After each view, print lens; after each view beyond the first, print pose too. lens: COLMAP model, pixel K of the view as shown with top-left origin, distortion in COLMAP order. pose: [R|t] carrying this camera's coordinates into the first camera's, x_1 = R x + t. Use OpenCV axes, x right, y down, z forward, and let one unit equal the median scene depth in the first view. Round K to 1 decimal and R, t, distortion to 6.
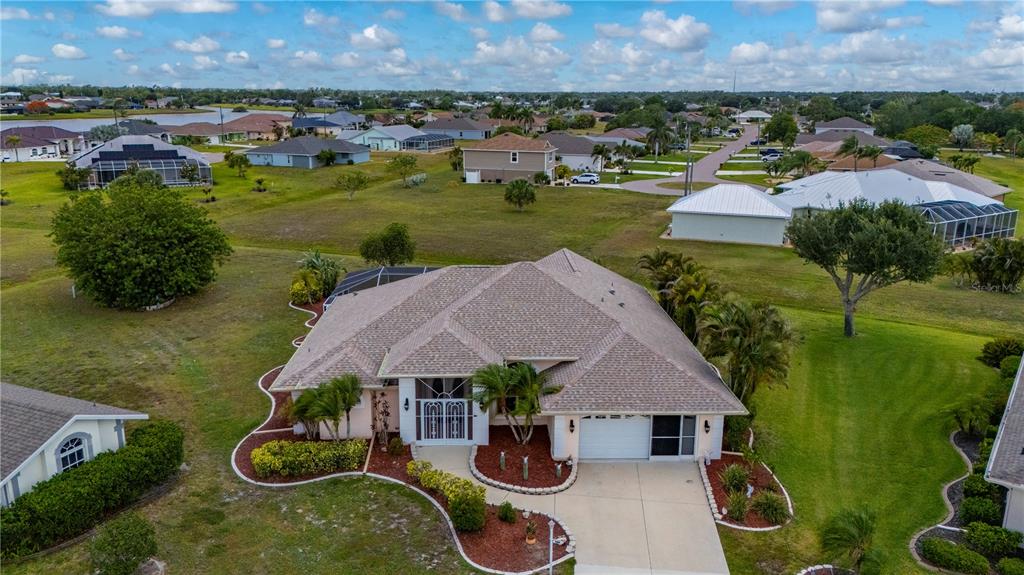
lens RADIAL K [[756.9, 0, 513.1], [0, 756.9, 286.5], [0, 0, 1]] dist [0.066197, -0.060512]
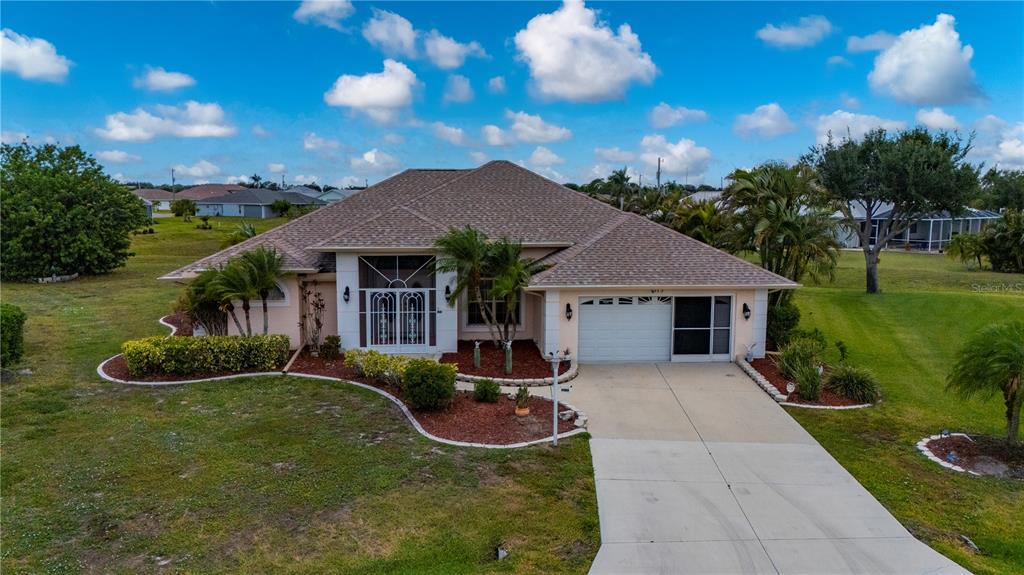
lens RADIAL K [[756.9, 0, 513.8], [0, 756.9, 282.7], [0, 0, 1]] dist [0.066197, -0.060512]
pose [[0.998655, -0.012583, 0.050292, -0.013603], [0.018989, 0.991461, -0.129011, 0.241355], [-0.048239, 0.129793, 0.990367, 0.249439]]
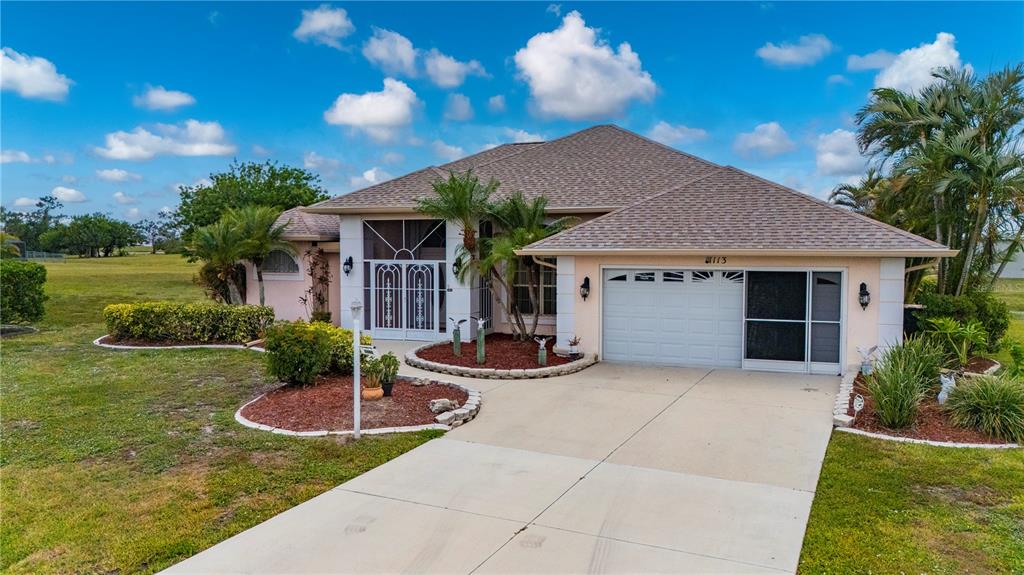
lens RADIAL K [[756.9, 0, 509.3], [0, 756.9, 279.9], [0, 0, 1]] dist [0.066197, -0.060512]
pose [[0.933119, 0.006076, -0.359516, 0.212165], [-0.077355, 0.979837, -0.184216, 0.271629], [0.351148, 0.199706, 0.914775, 0.464169]]
